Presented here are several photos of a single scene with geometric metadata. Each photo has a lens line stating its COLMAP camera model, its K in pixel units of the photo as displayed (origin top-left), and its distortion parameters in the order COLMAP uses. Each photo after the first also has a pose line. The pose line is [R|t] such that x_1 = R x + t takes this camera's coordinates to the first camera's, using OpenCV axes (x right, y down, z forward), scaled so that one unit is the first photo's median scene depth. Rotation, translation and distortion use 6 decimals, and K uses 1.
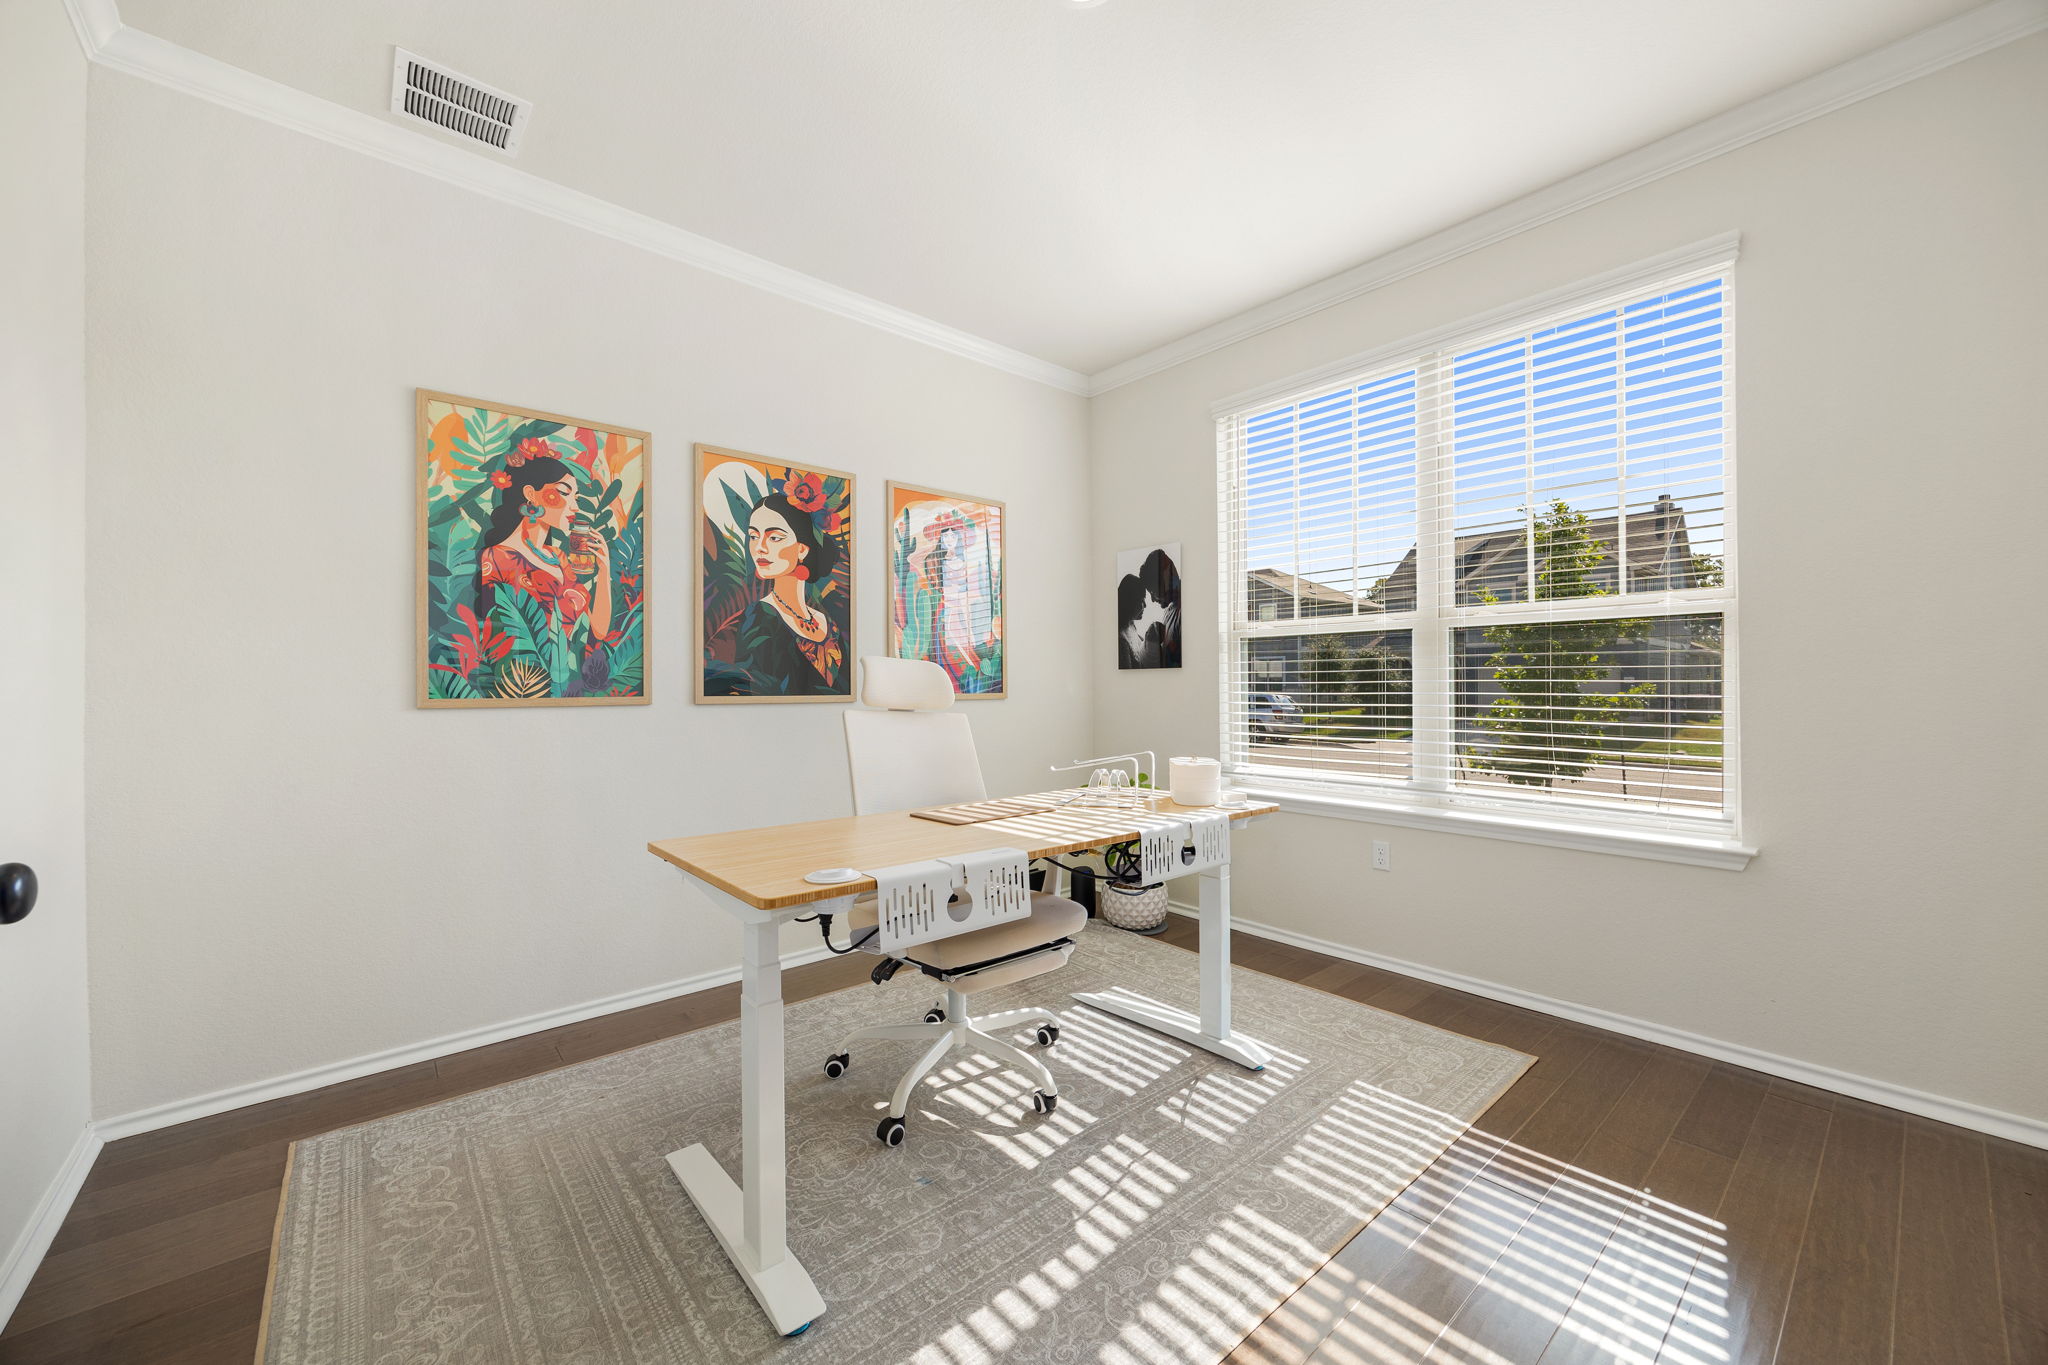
lens RADIAL K [[791.6, 0, 1031.6], [0, 791.6, 684.9], [0, 0, 1]] dist [0.000340, 0.000212]
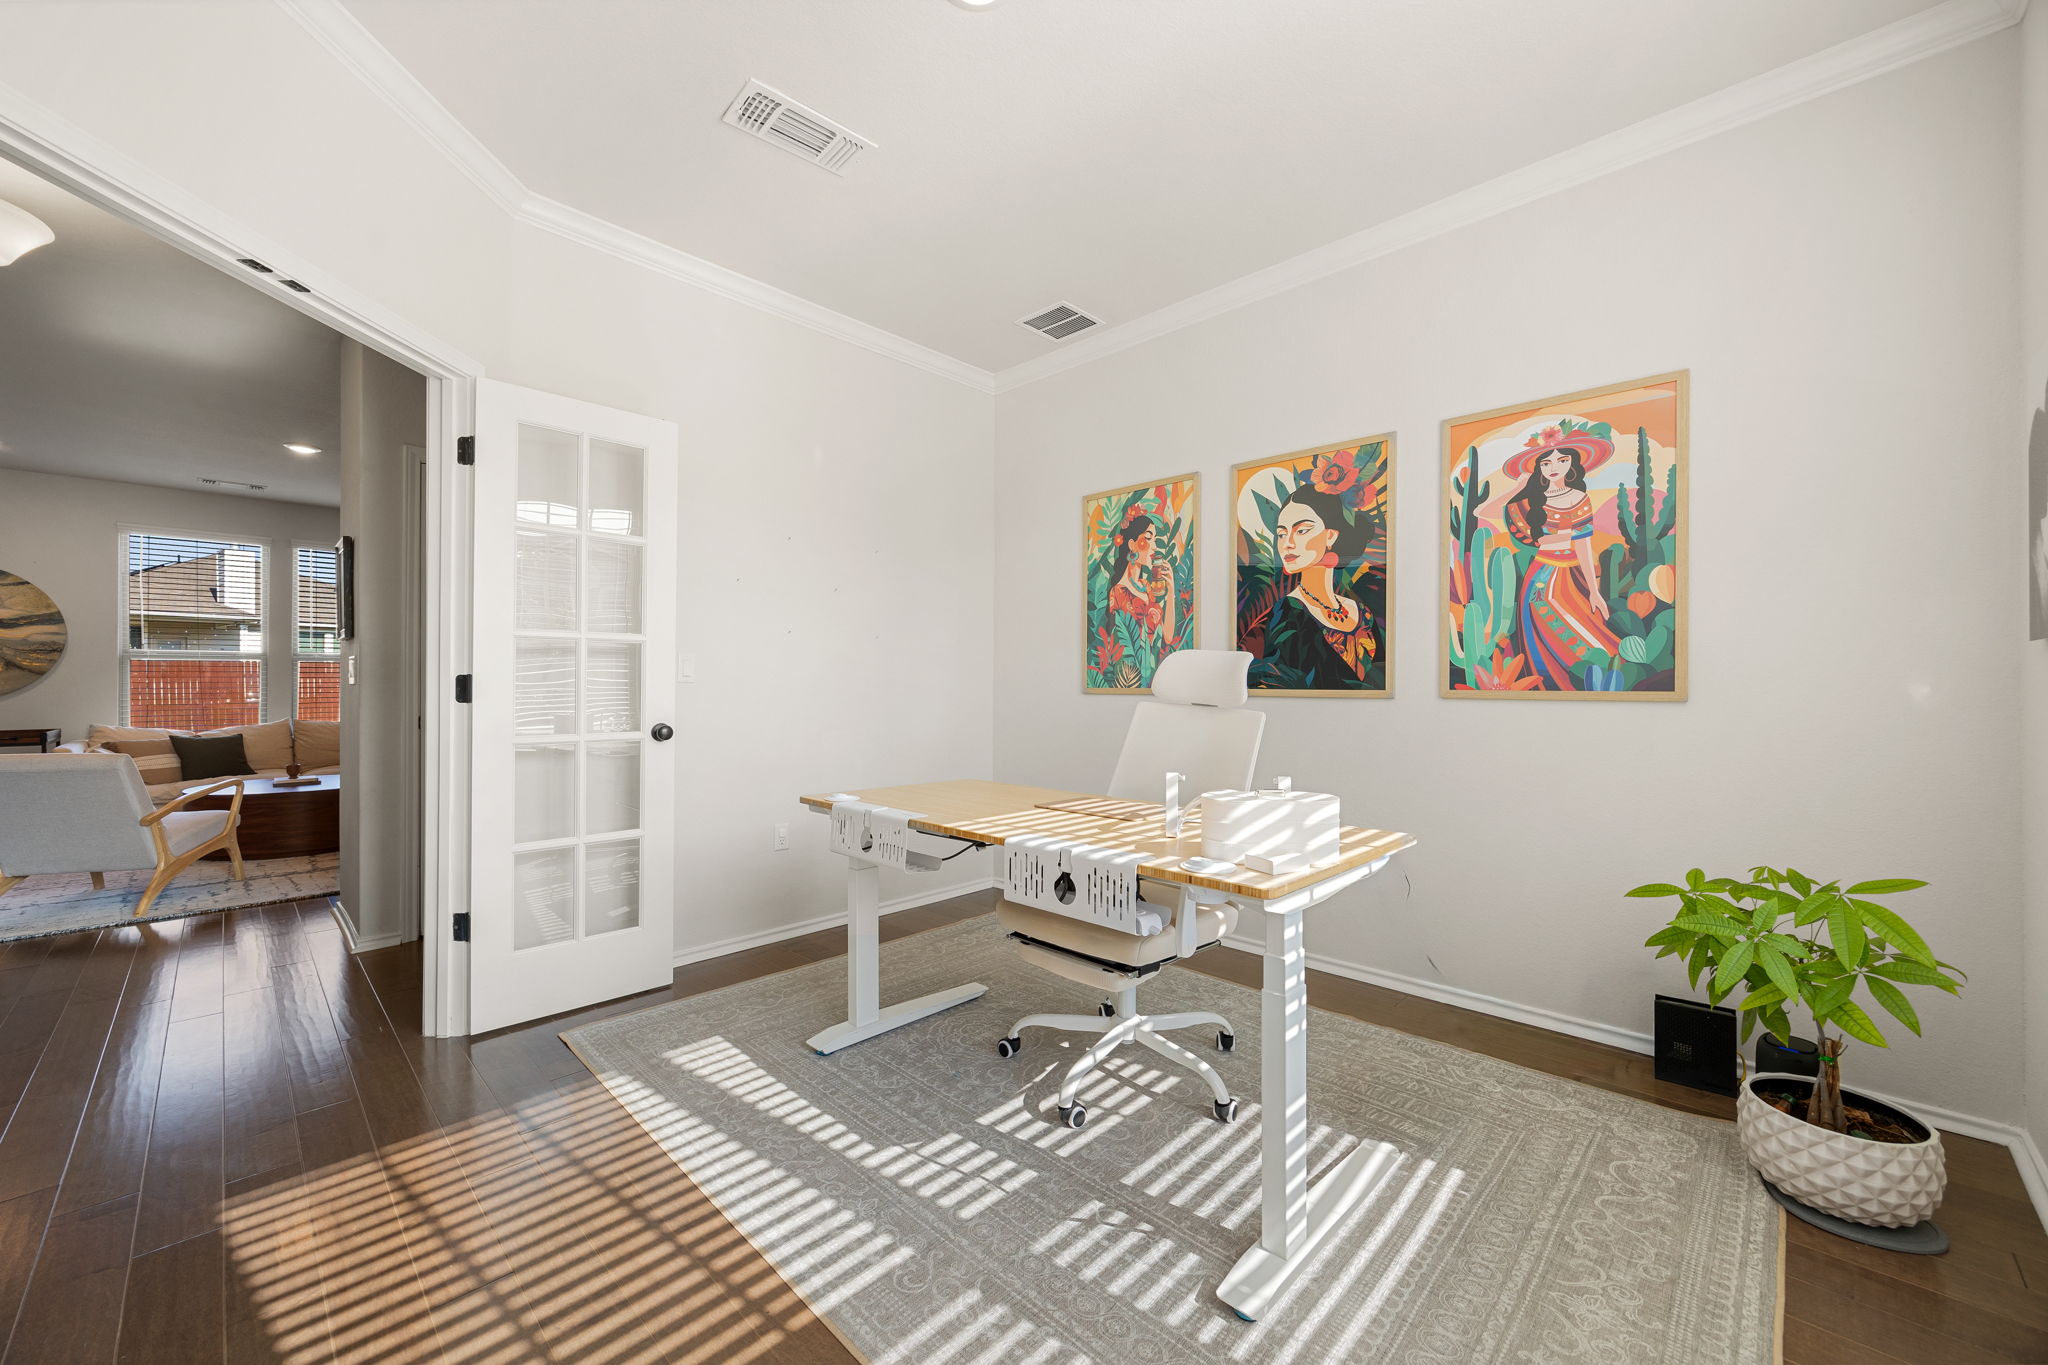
lens RADIAL K [[791.6, 0, 1030.1], [0, 791.6, 685.1], [0, 0, 1]] dist [0.000340, 0.000212]
pose [[0.076742, 0.008193, -0.997017, 0.731967], [0.001491, 0.999964, 0.008332, -0.000638], [0.997050, -0.002126, 0.076727, 0.665307]]
